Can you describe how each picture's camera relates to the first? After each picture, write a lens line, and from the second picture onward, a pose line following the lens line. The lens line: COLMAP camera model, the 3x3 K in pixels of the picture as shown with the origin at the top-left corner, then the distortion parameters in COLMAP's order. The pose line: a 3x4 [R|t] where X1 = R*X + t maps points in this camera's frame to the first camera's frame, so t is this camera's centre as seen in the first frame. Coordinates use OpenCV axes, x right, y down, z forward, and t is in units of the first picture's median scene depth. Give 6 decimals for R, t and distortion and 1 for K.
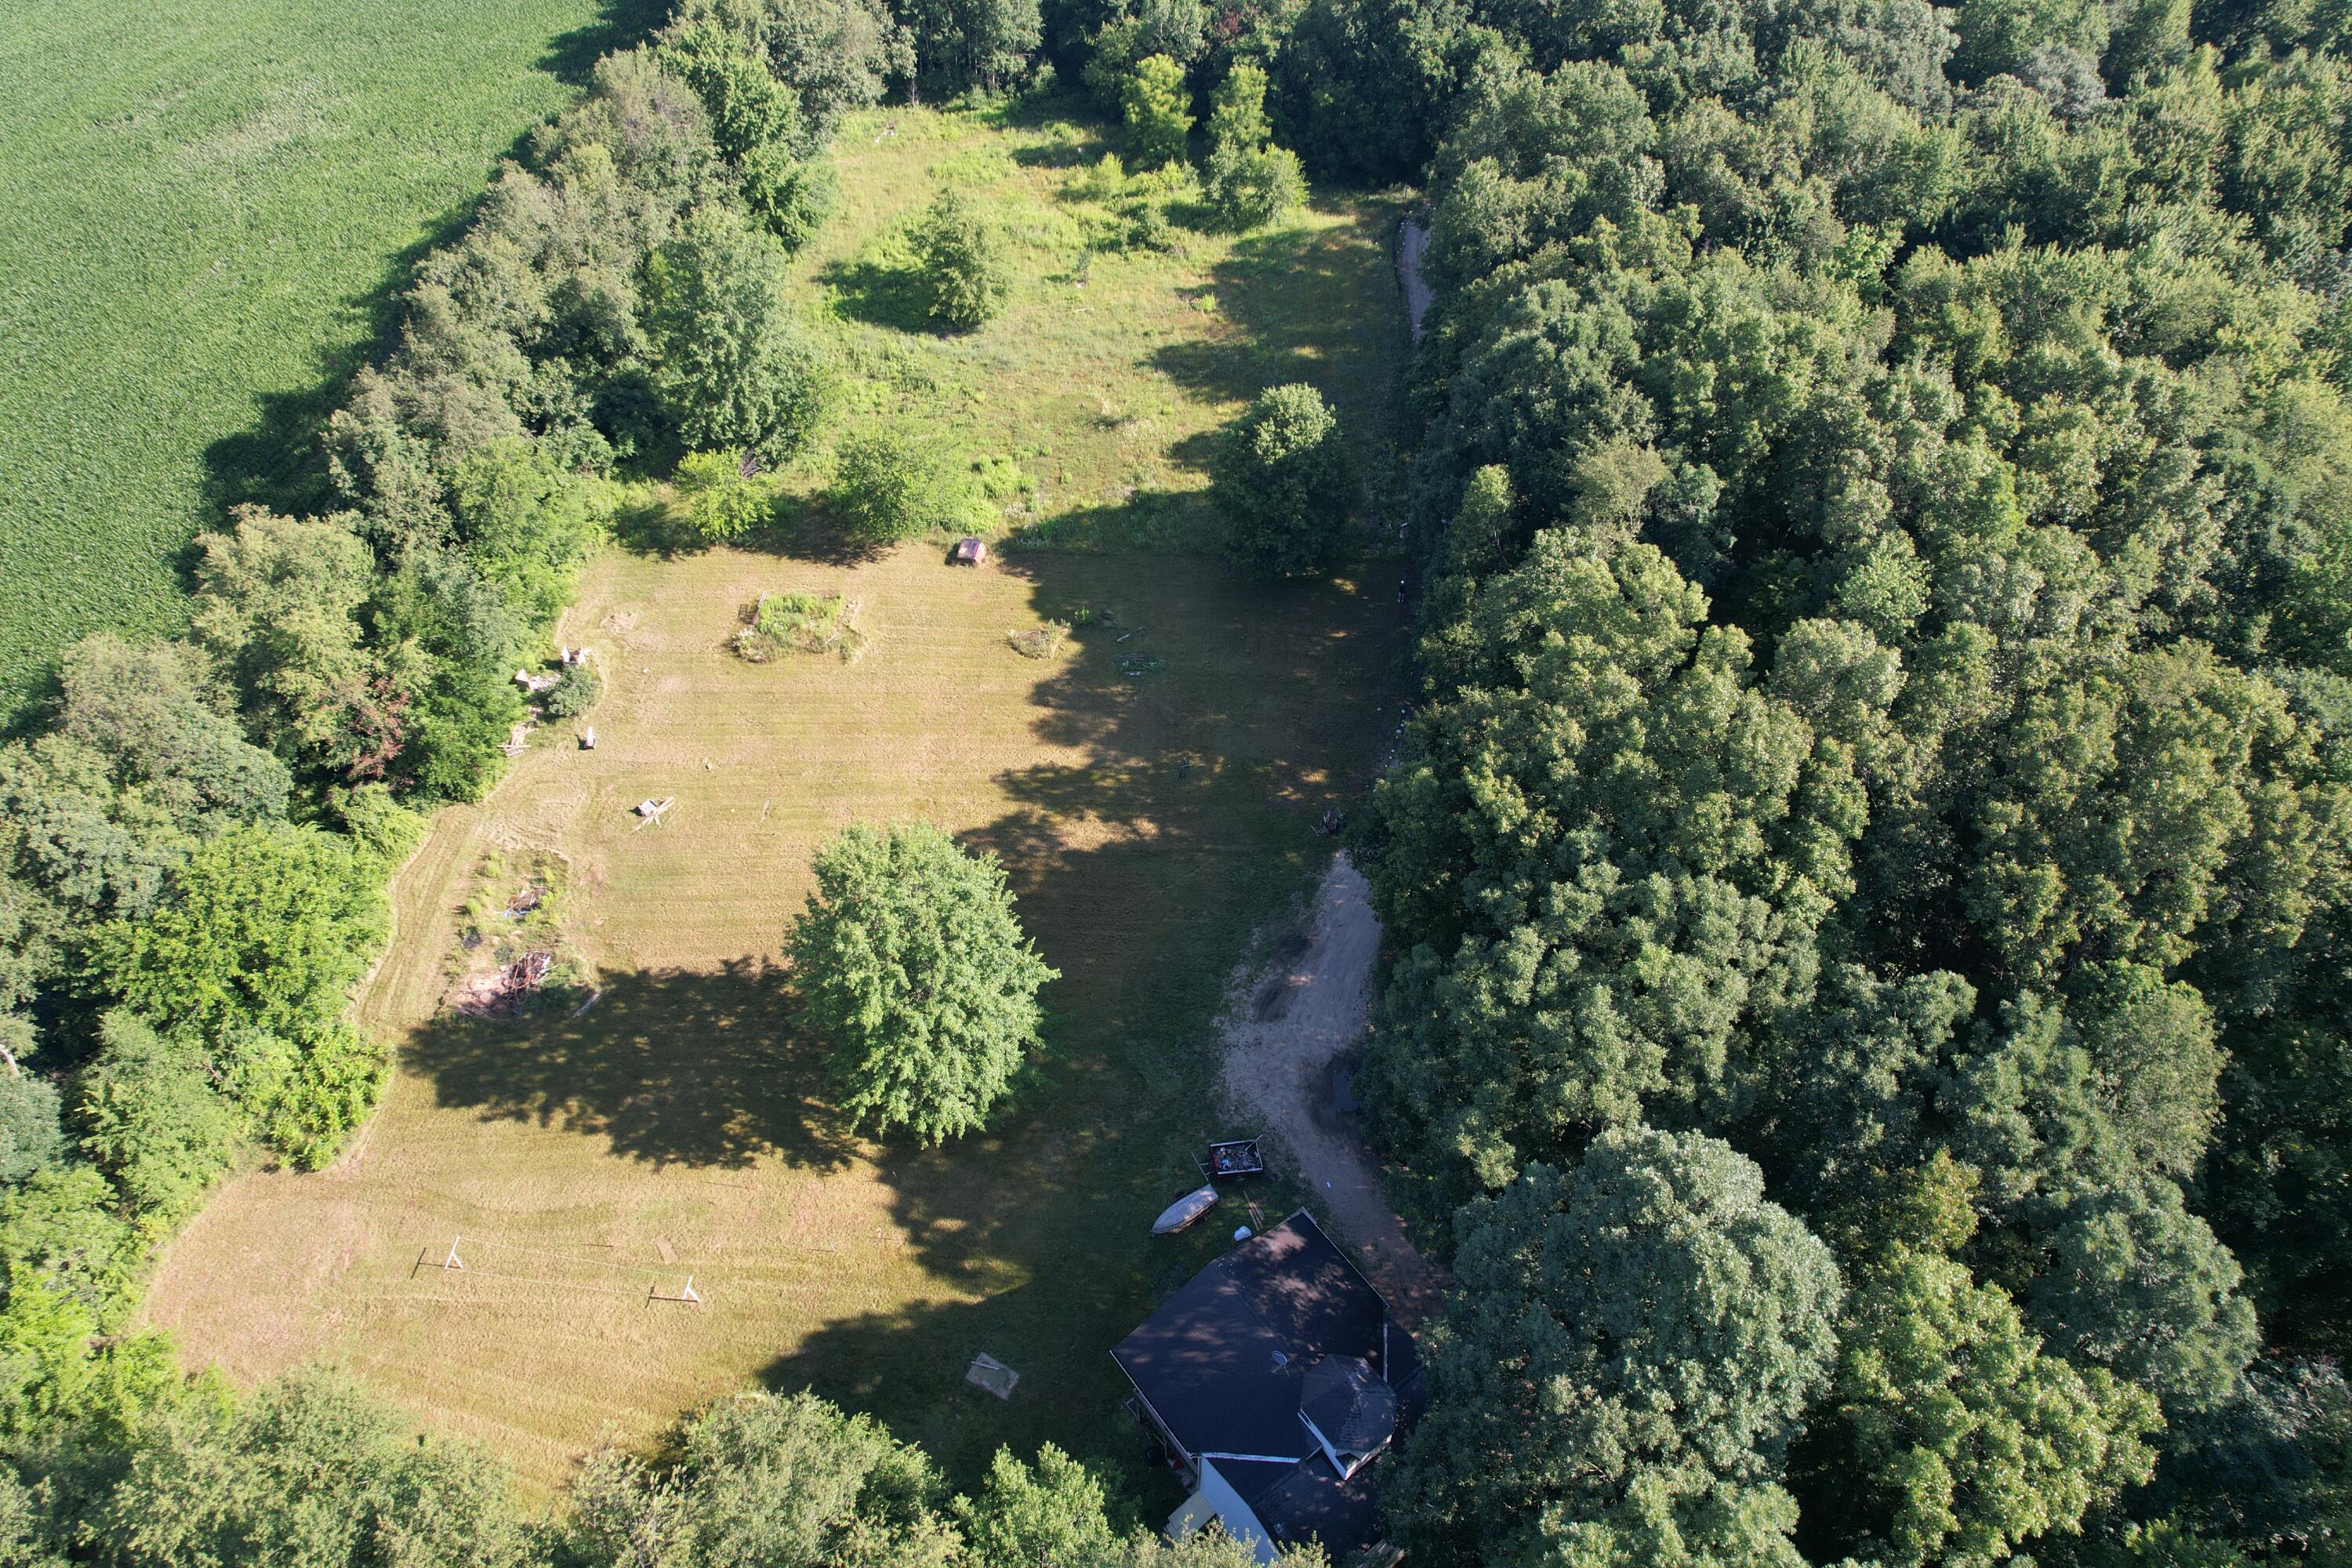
lens RADIAL K [[1505.5, 0, 1186.5], [0, 1505.5, 766.9], [0, 0, 1]] dist [-0.073774, 0.064137]
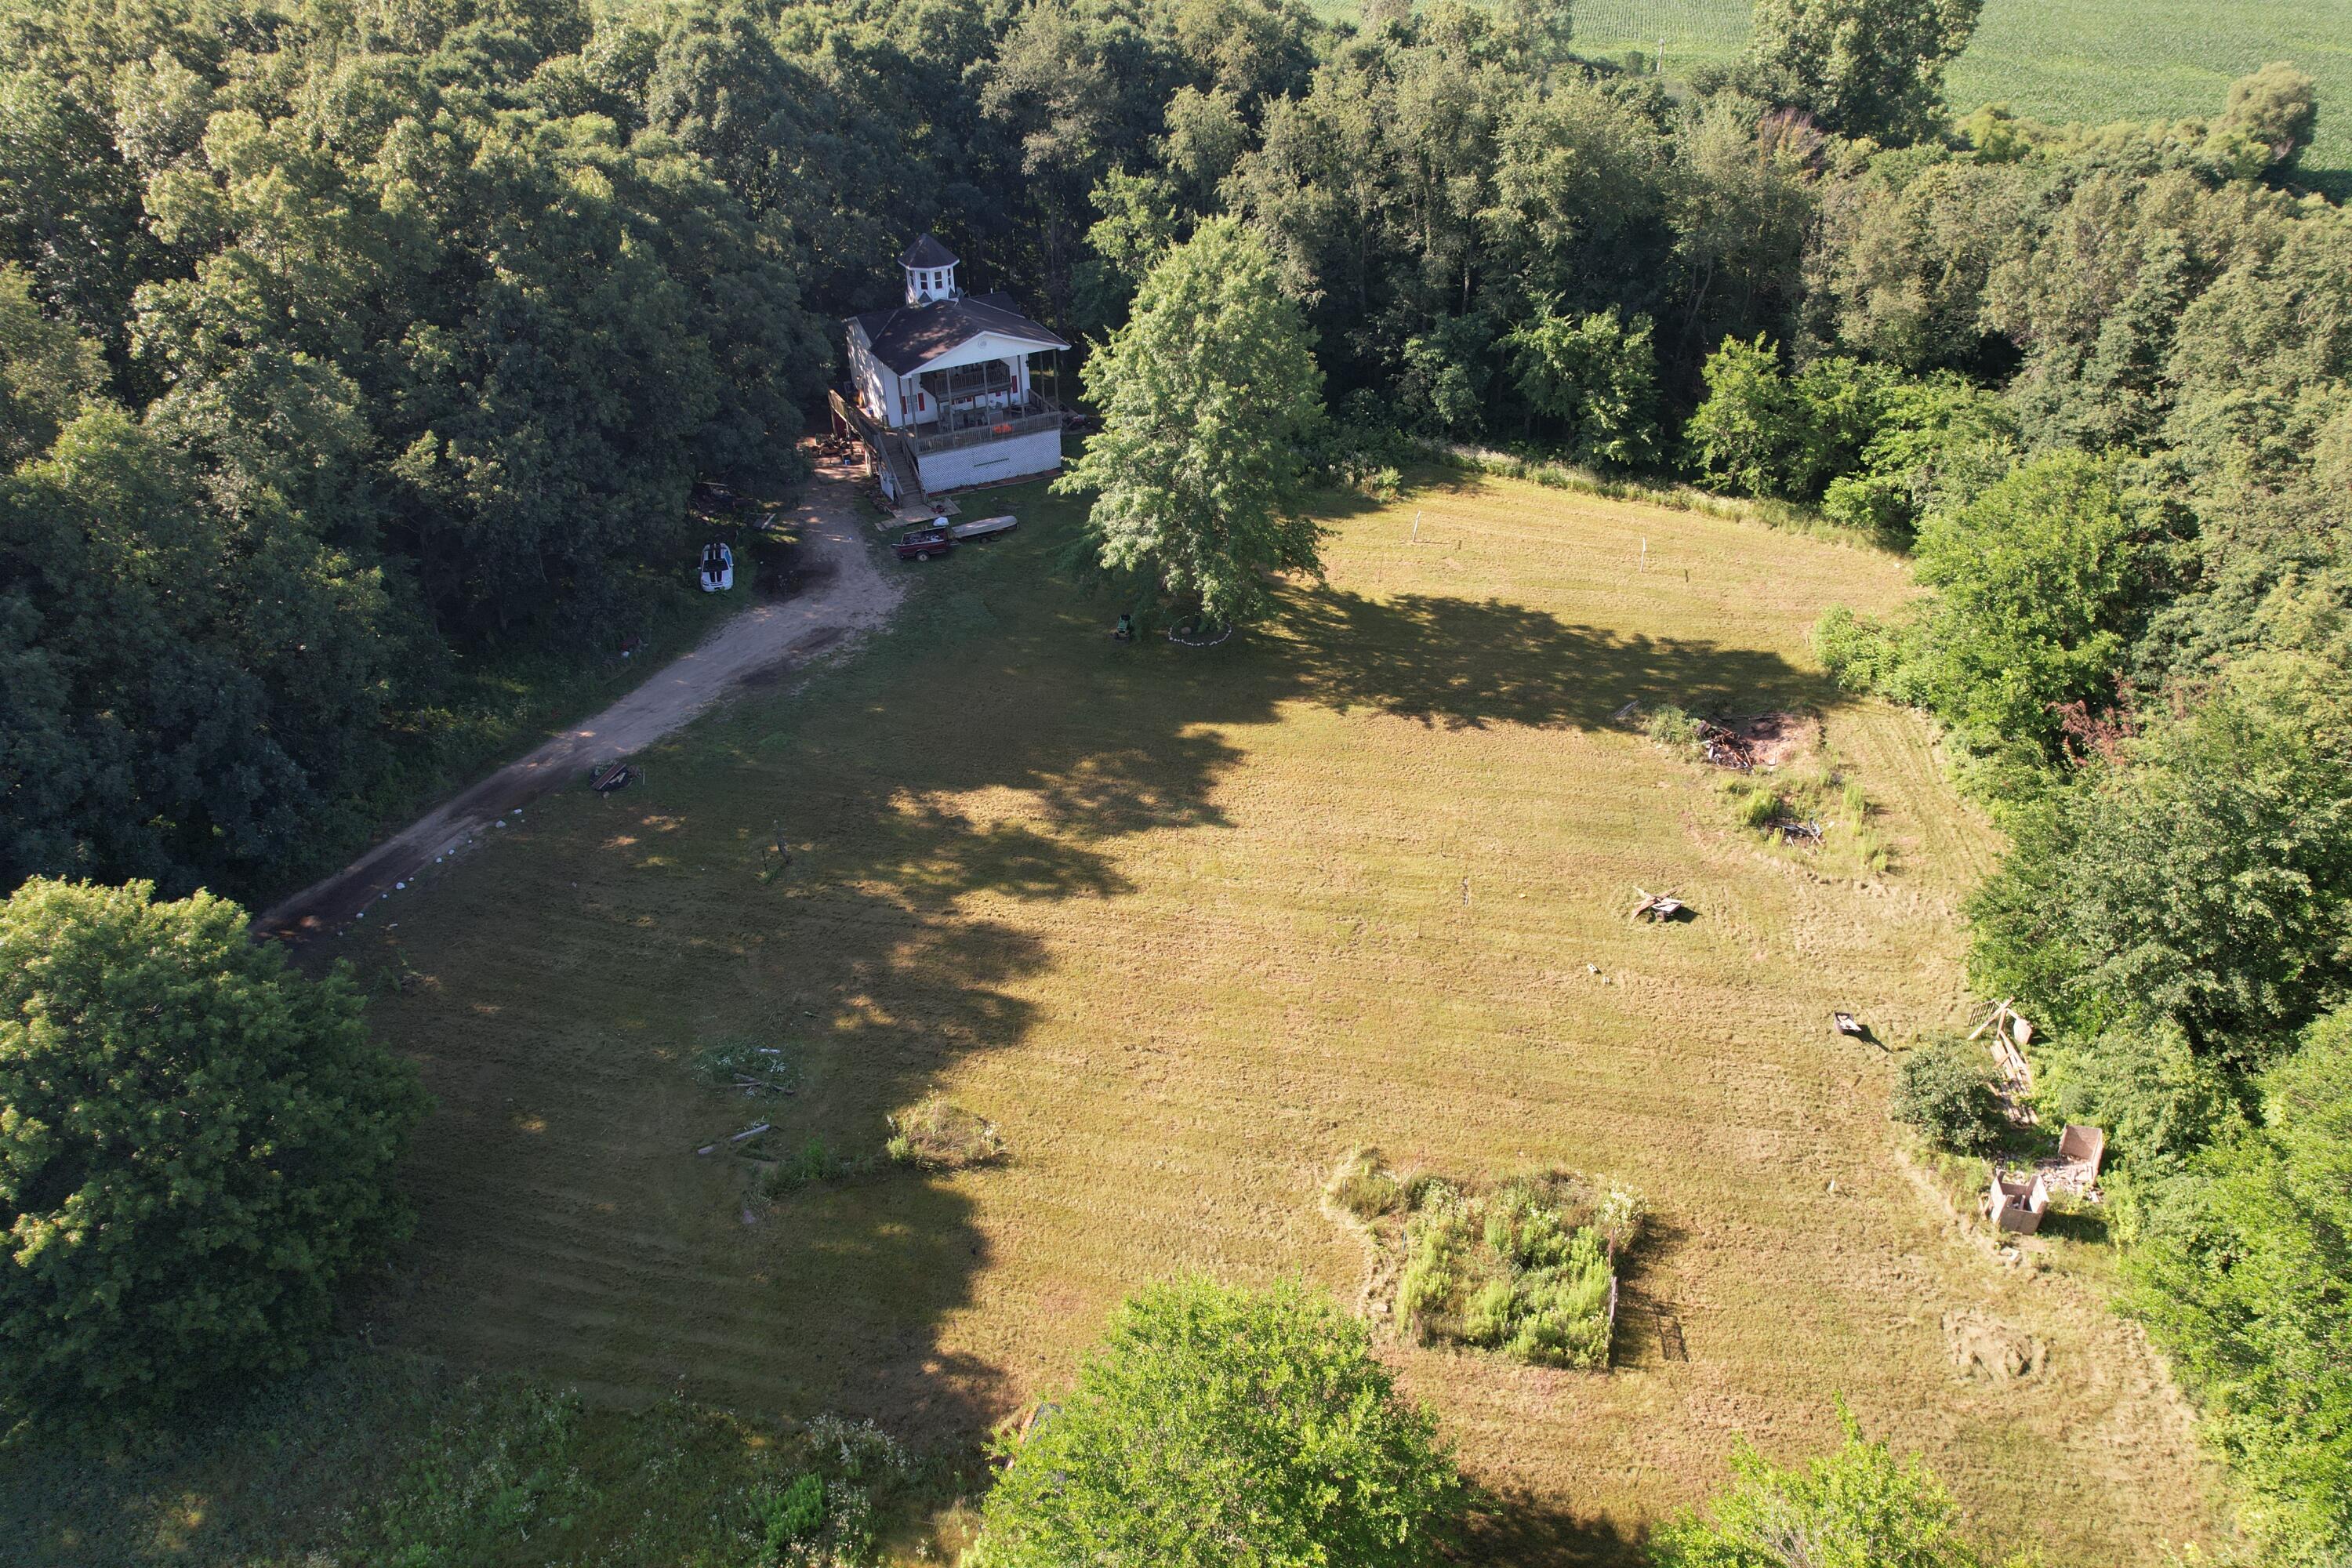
lens RADIAL K [[1505.5, 0, 1187.3], [0, 1505.5, 781.1], [0, 0, 1]] dist [-0.073774, 0.064137]
pose [[-0.987379, -0.053415, 0.149097, -0.298373], [0.136318, 0.192616, 0.971759, -0.675315], [-0.080626, 0.979819, -0.182904, 1.269490]]
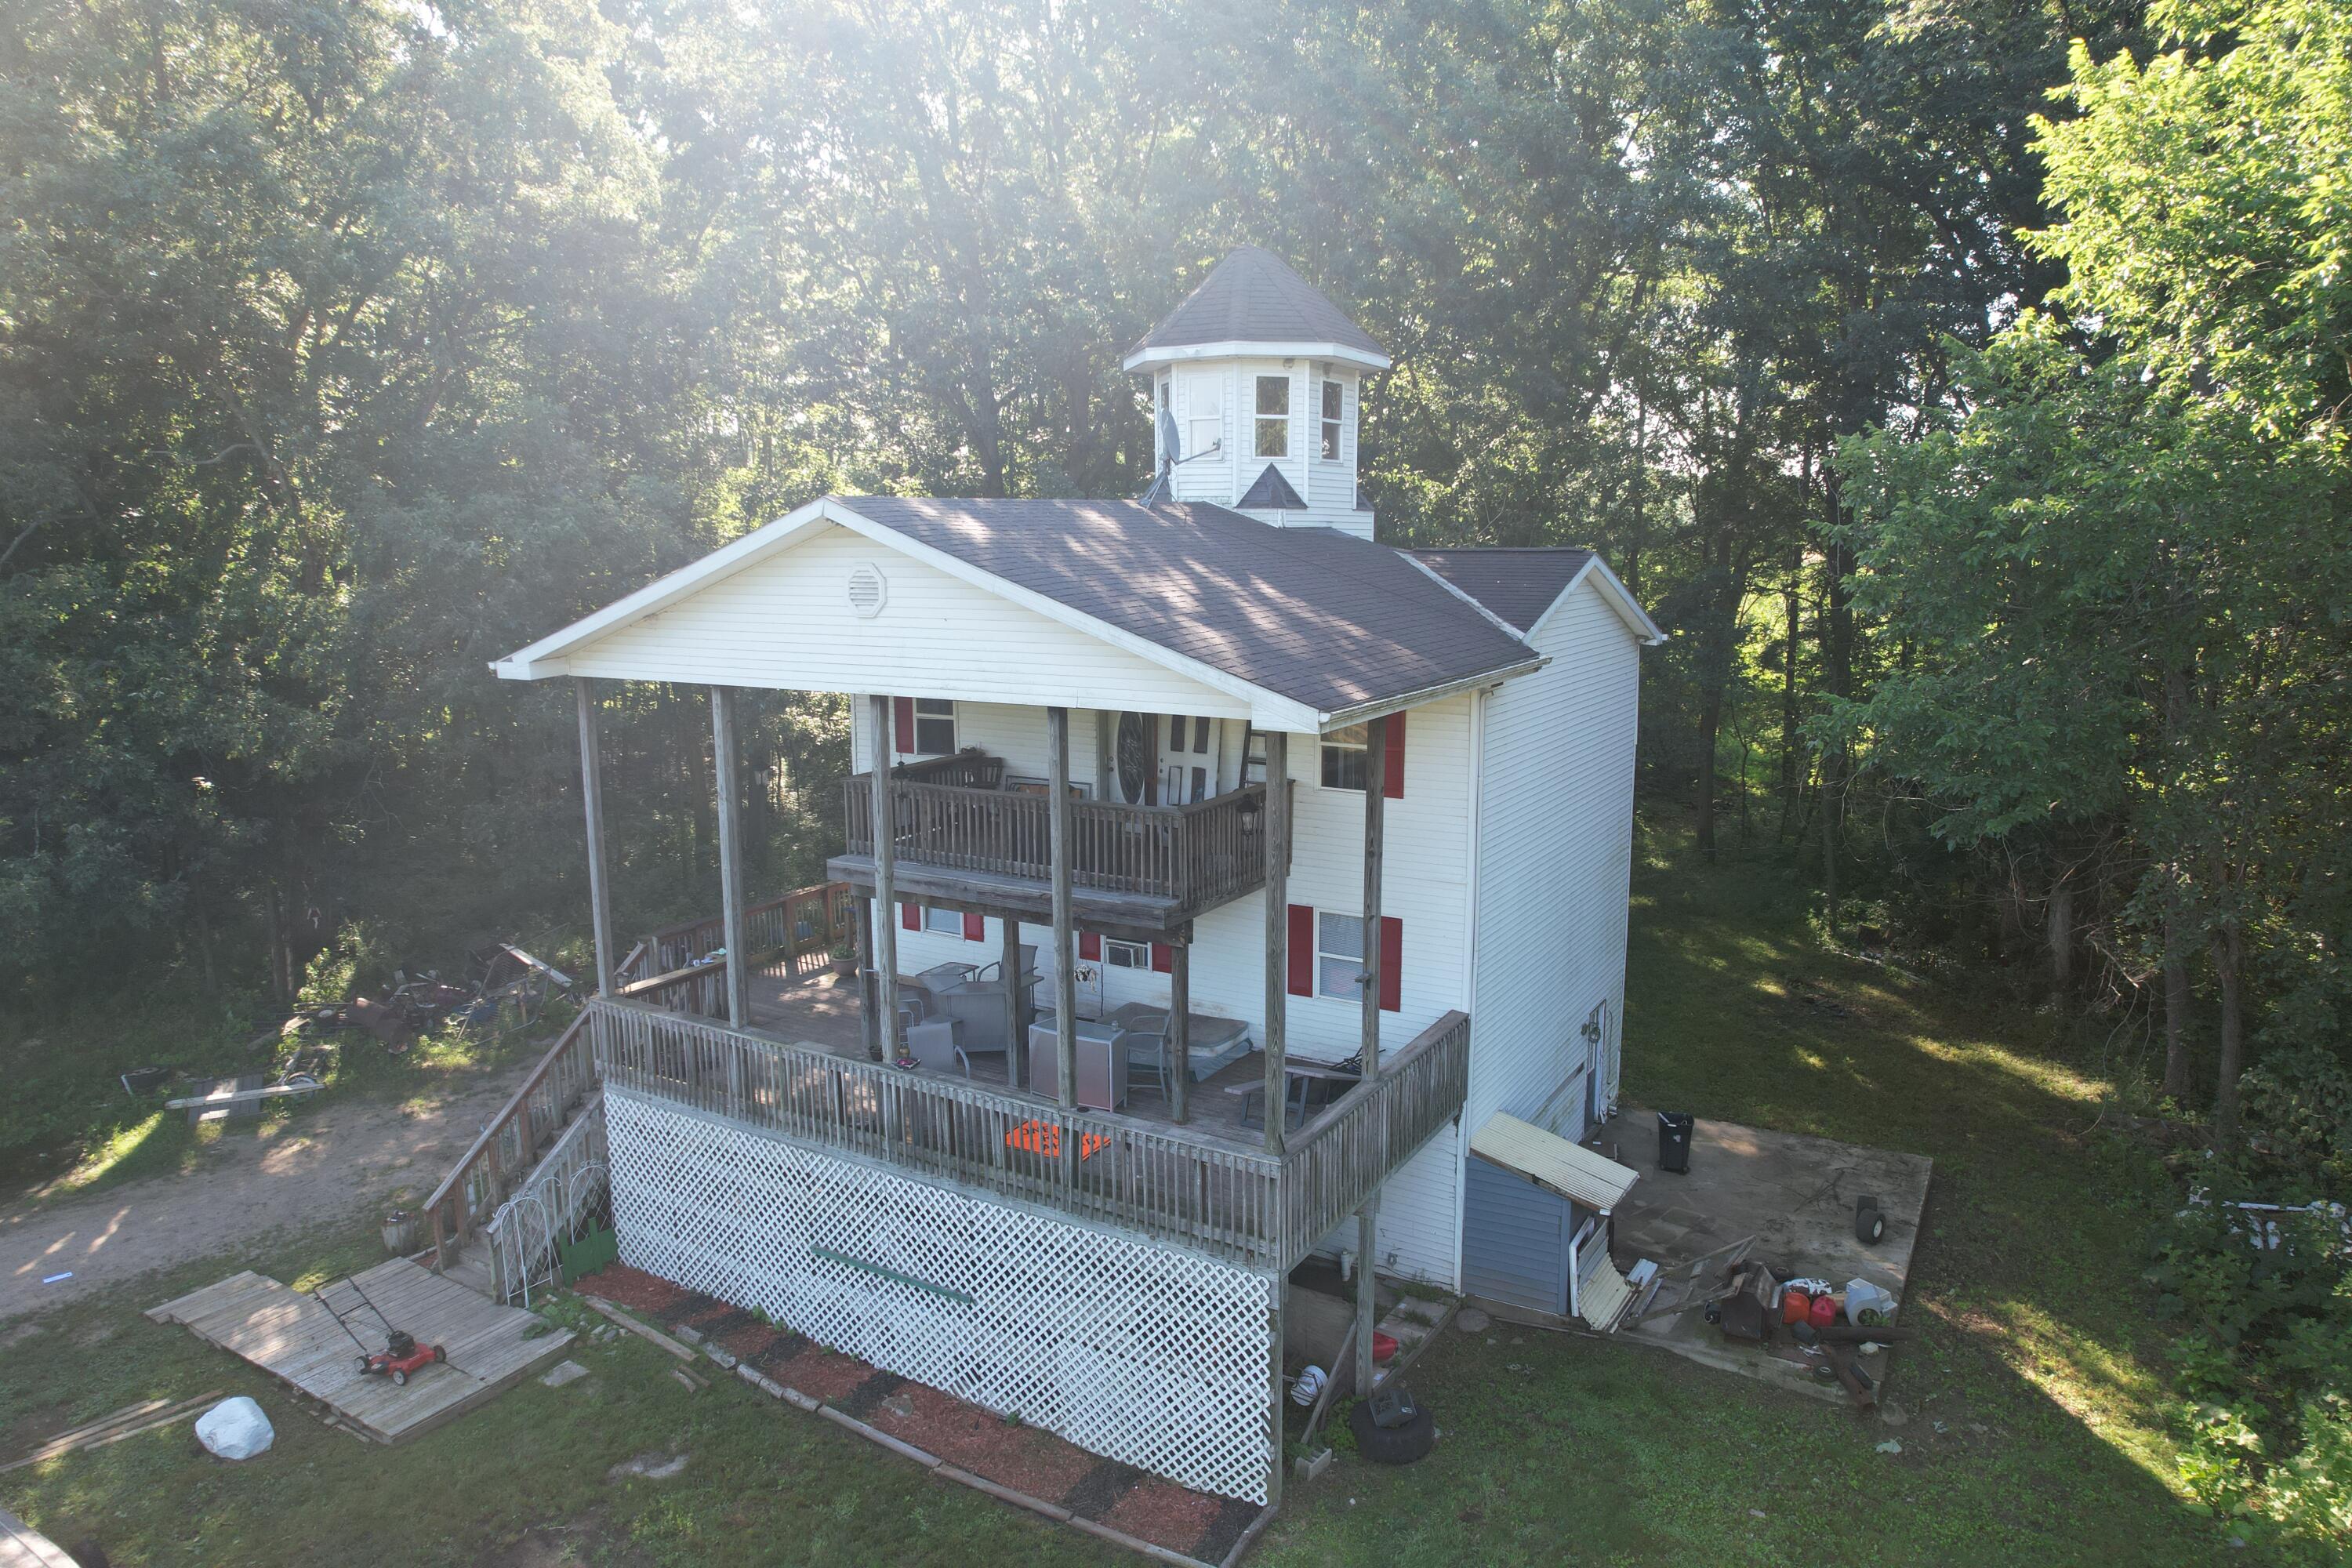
lens RADIAL K [[1505.5, 0, 1185.5], [0, 1505.5, 787.3], [0, 0, 1]] dist [-0.073774, 0.064137]
pose [[-0.366507, -0.125310, 0.921938, -0.166533], [0.670720, 0.651159, 0.355143, 0.236664], [-0.644831, 0.748525, -0.154607, 0.812121]]
